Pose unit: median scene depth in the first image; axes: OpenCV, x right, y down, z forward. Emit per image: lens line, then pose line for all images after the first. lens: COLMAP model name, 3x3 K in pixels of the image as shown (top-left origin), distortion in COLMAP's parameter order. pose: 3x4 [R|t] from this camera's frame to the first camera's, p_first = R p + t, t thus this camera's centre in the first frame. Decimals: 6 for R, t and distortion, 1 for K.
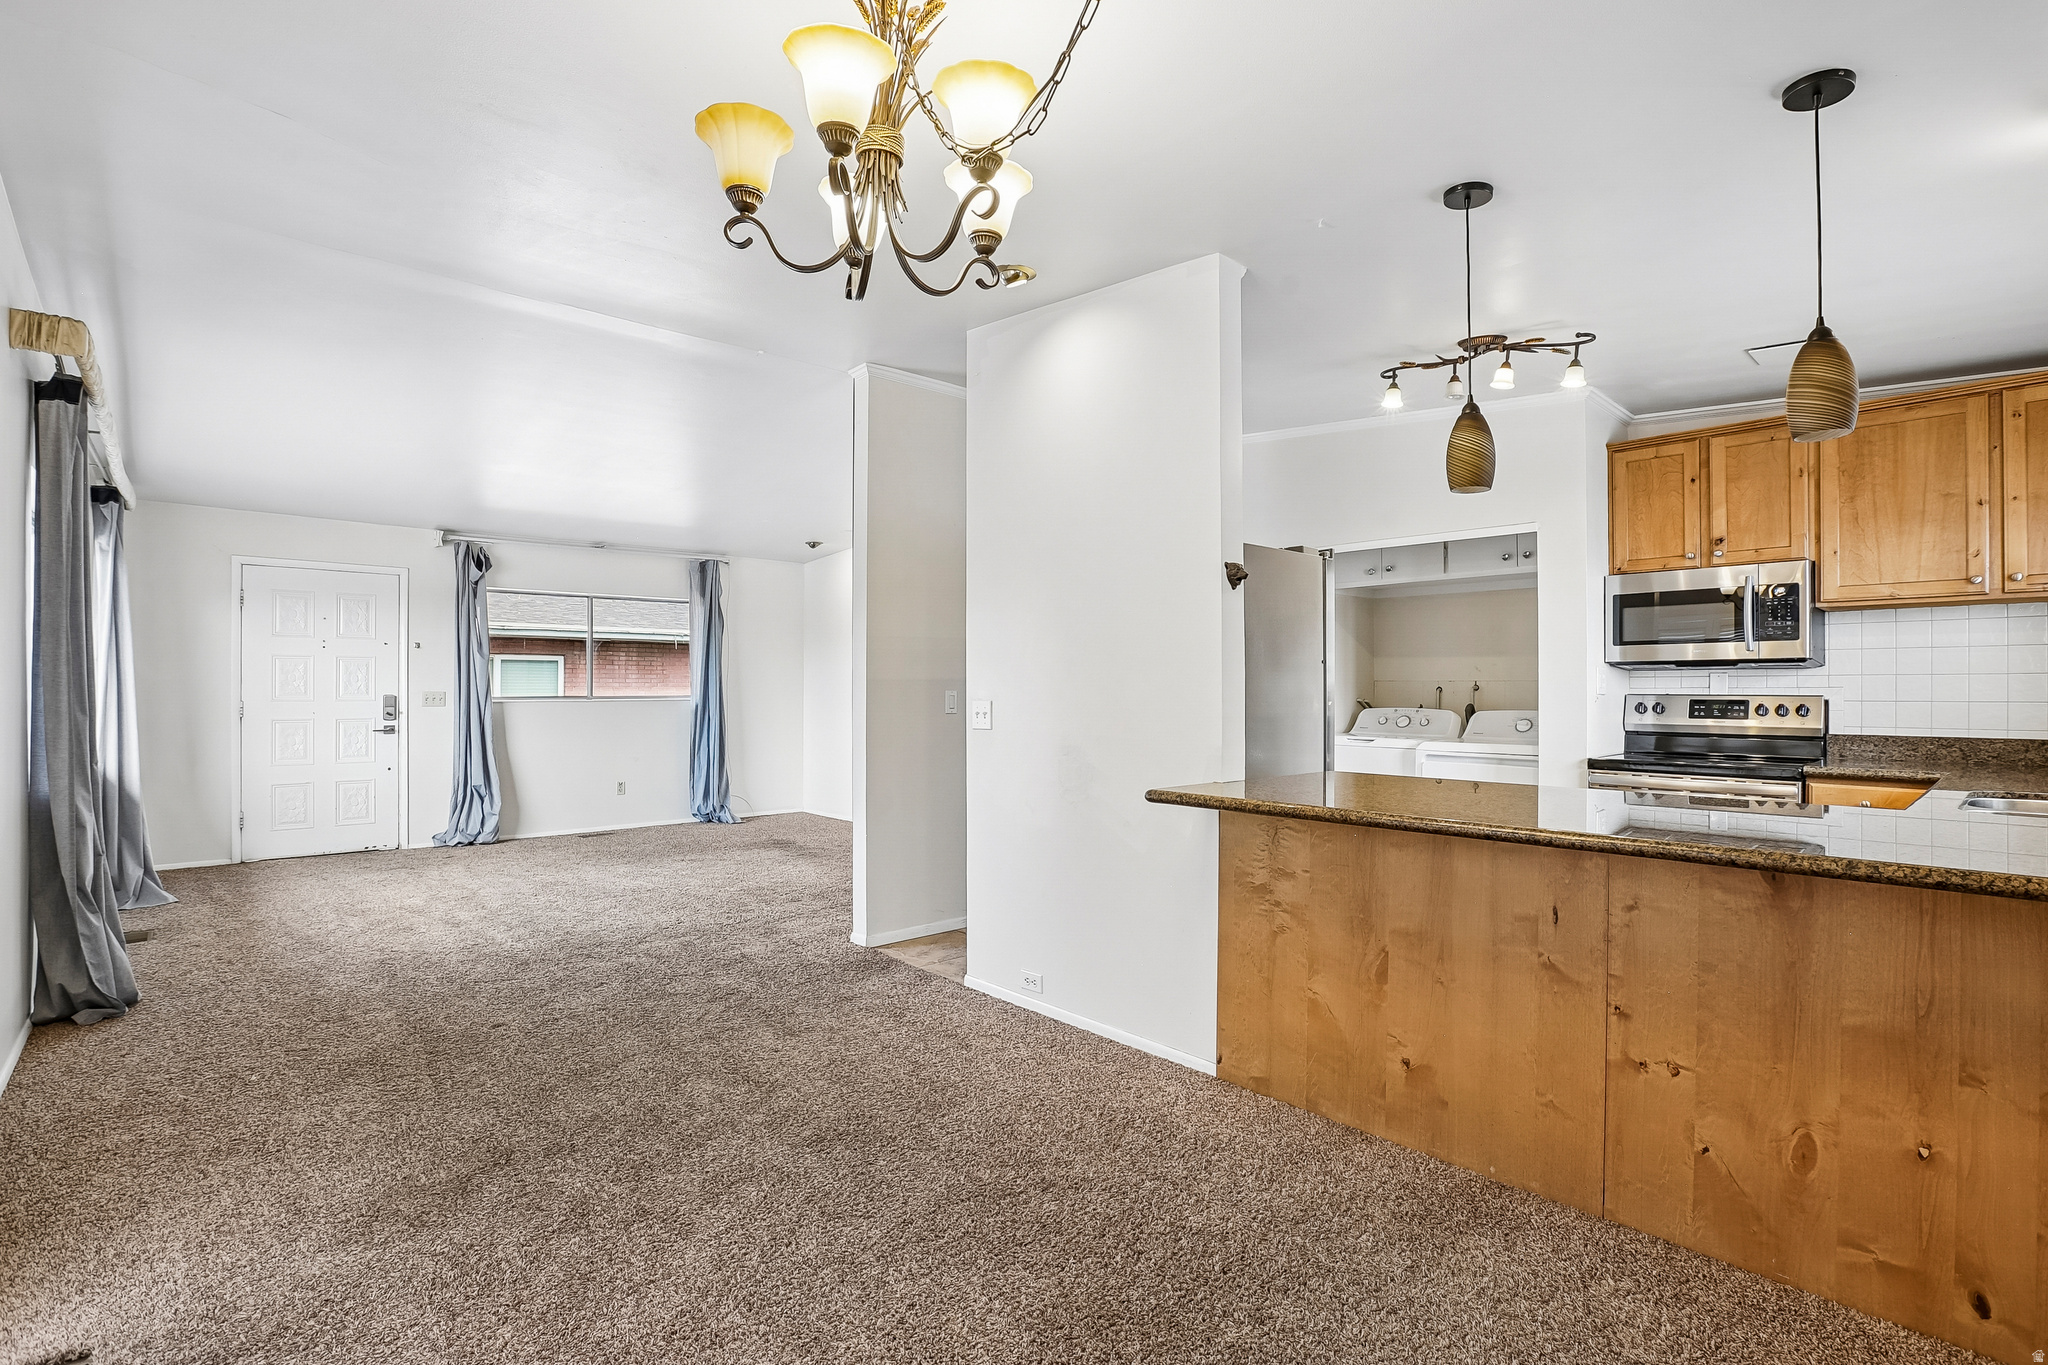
lens RADIAL K [[924.4, 0, 1038.7], [0, 924.4, 686.8], [0, 0, 1]] dist [-0.021820, 0.000711]
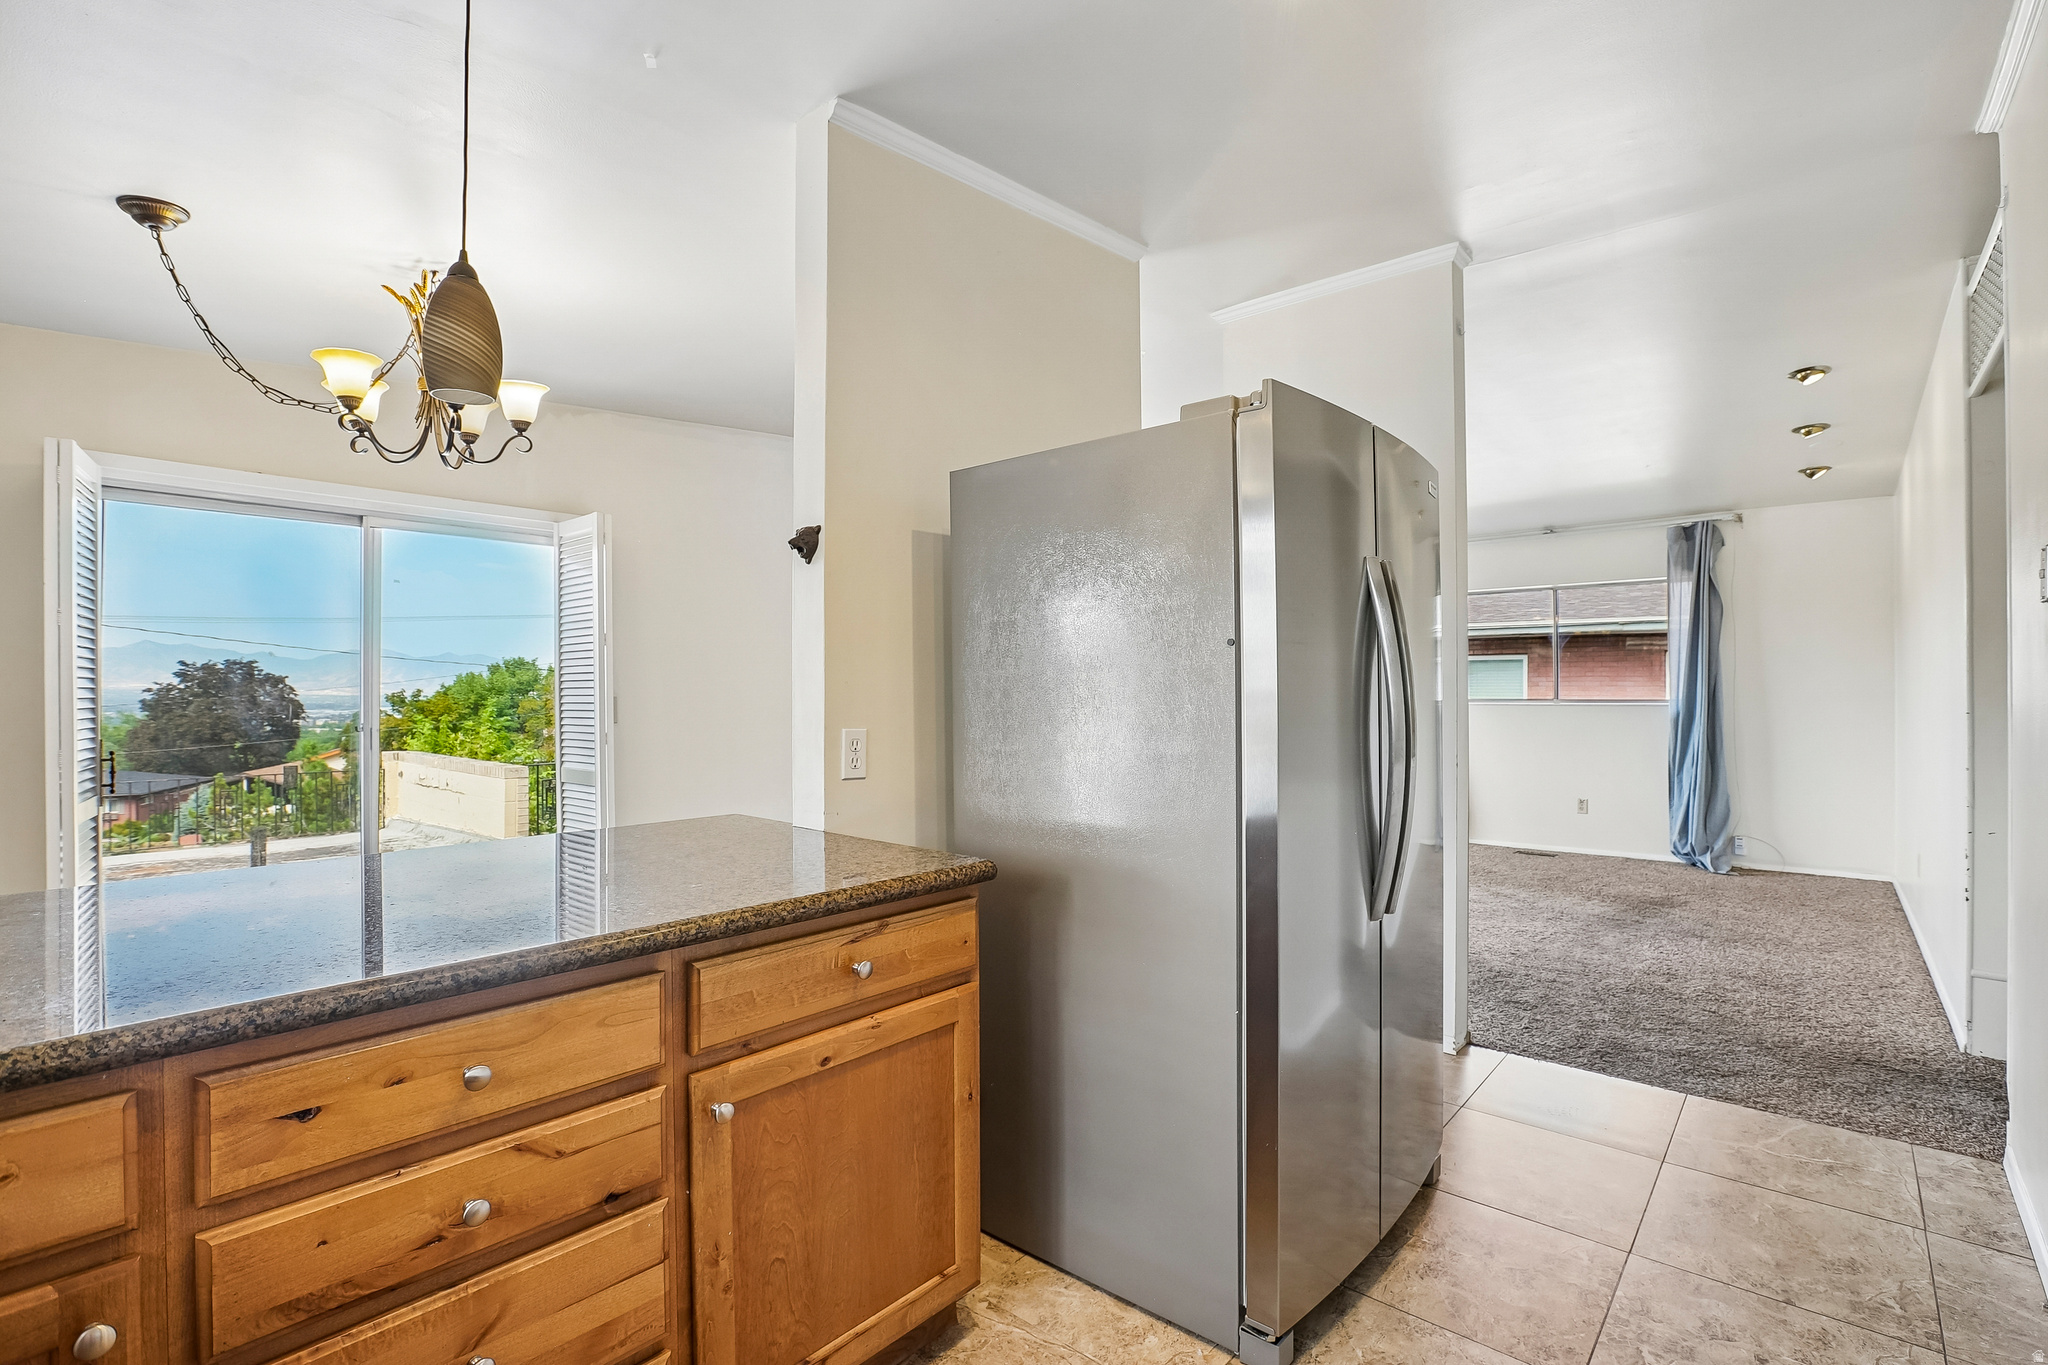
lens RADIAL K [[924.4, 0, 1041.1], [0, 924.4, 677.6], [0, 0, 1]] dist [-0.021820, 0.000711]
pose [[0.117002, -0.009387, -0.993087, 0.646385], [0.002905, 0.999954, -0.009110, -0.005795], [0.993127, -0.001819, 0.117024, 0.741658]]
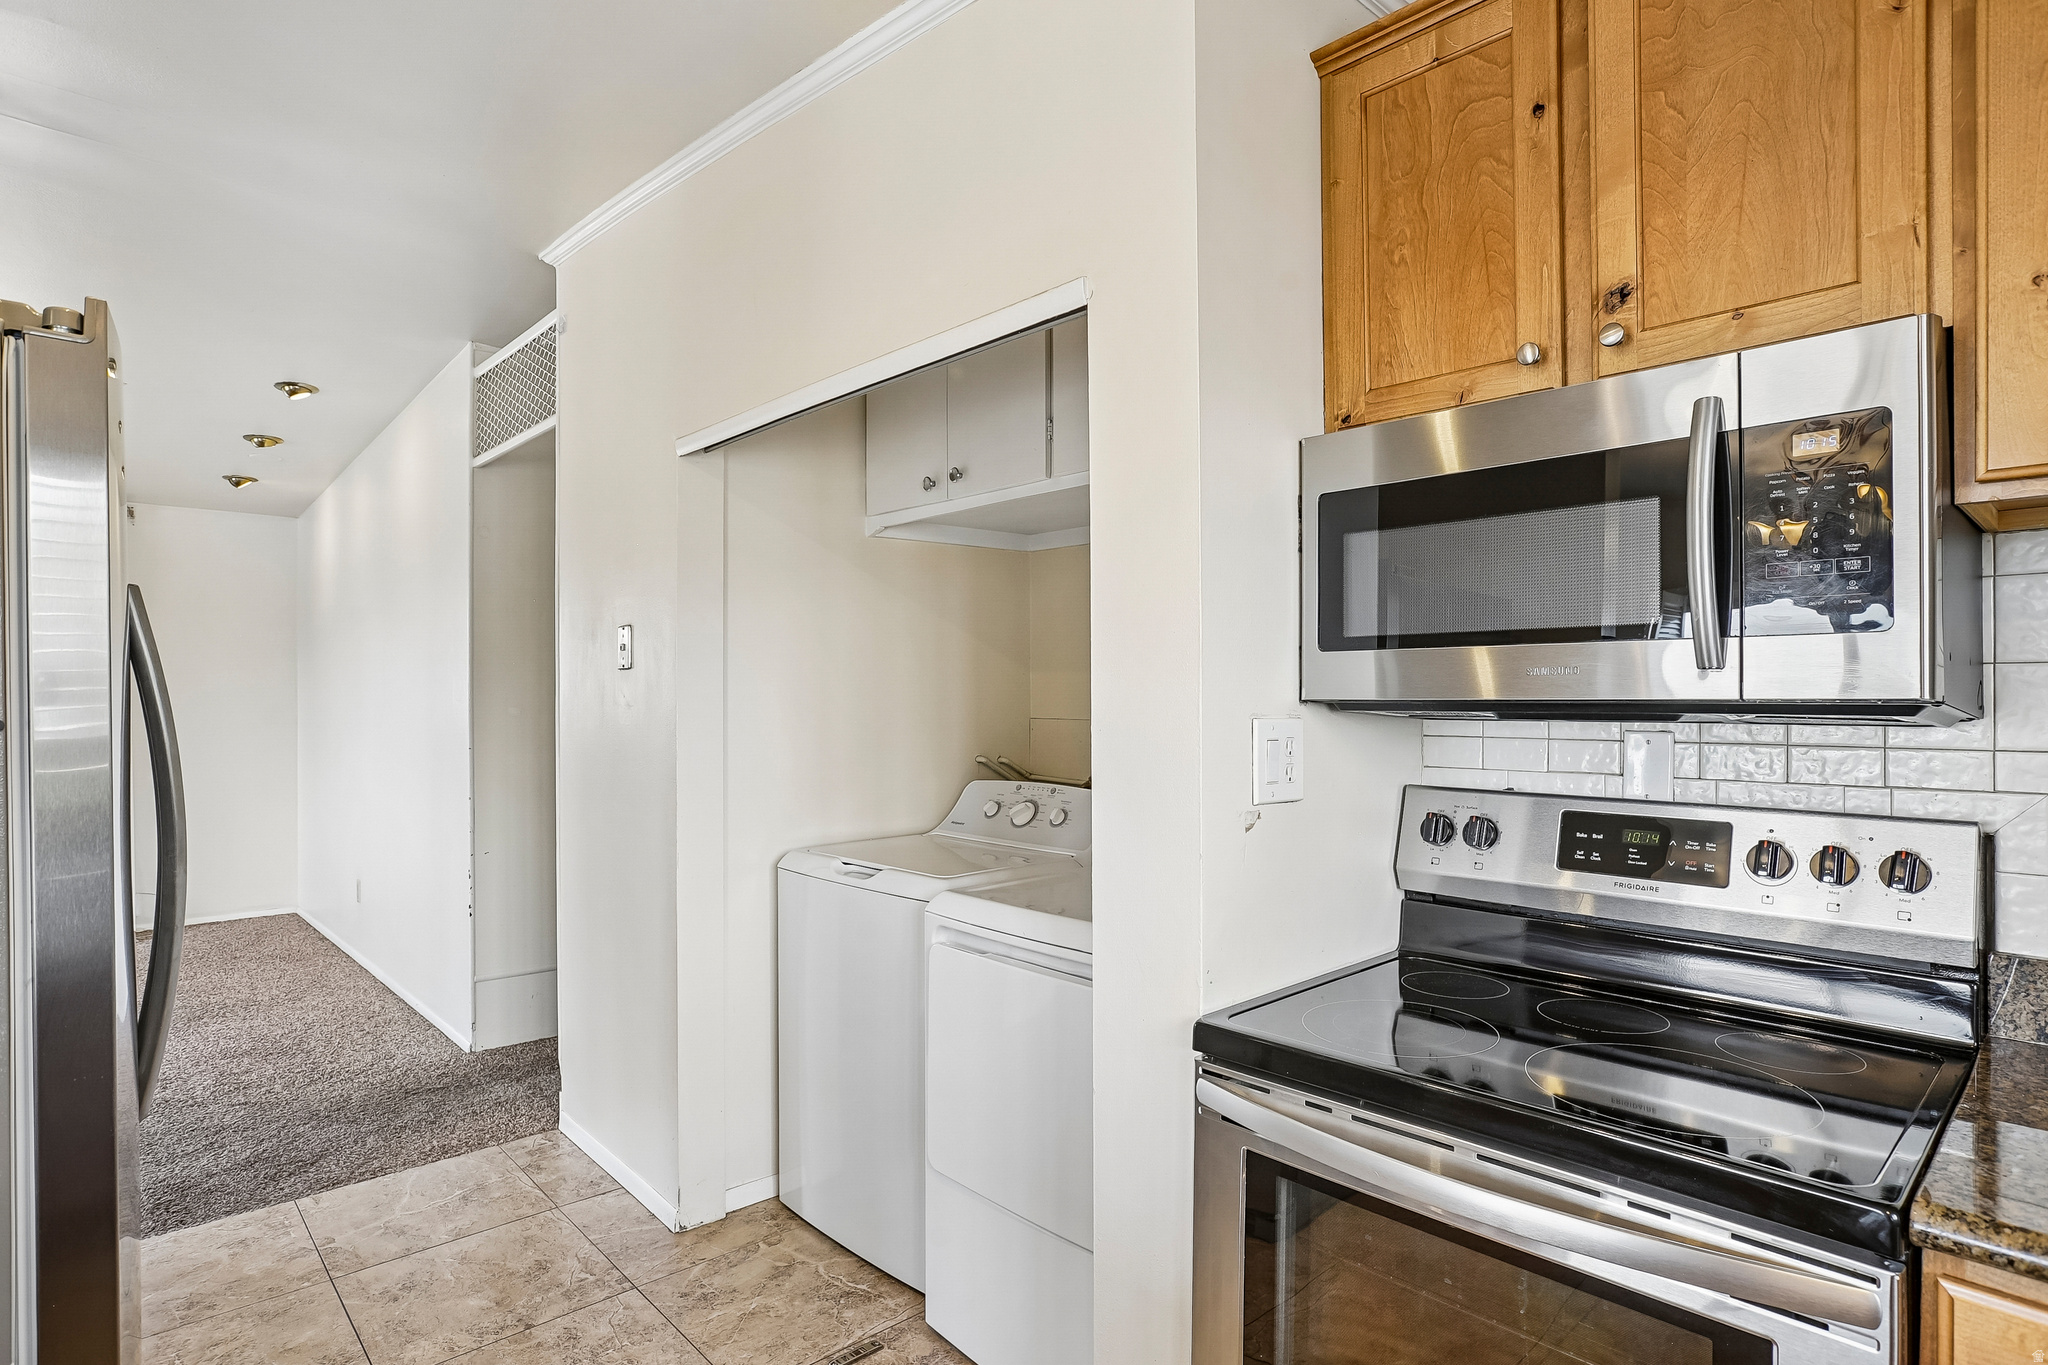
lens RADIAL K [[1060.3, 0, 1026.3], [0, 1060.3, 689.6], [0, 0, 1]] dist [-0.013529, 0.000641]
pose [[0.999989, -0.003091, -0.003386, 0.524908], [0.003086, 0.999994, -0.001380, -0.030478], [0.003390, 0.001370, 0.999993, 0.622948]]
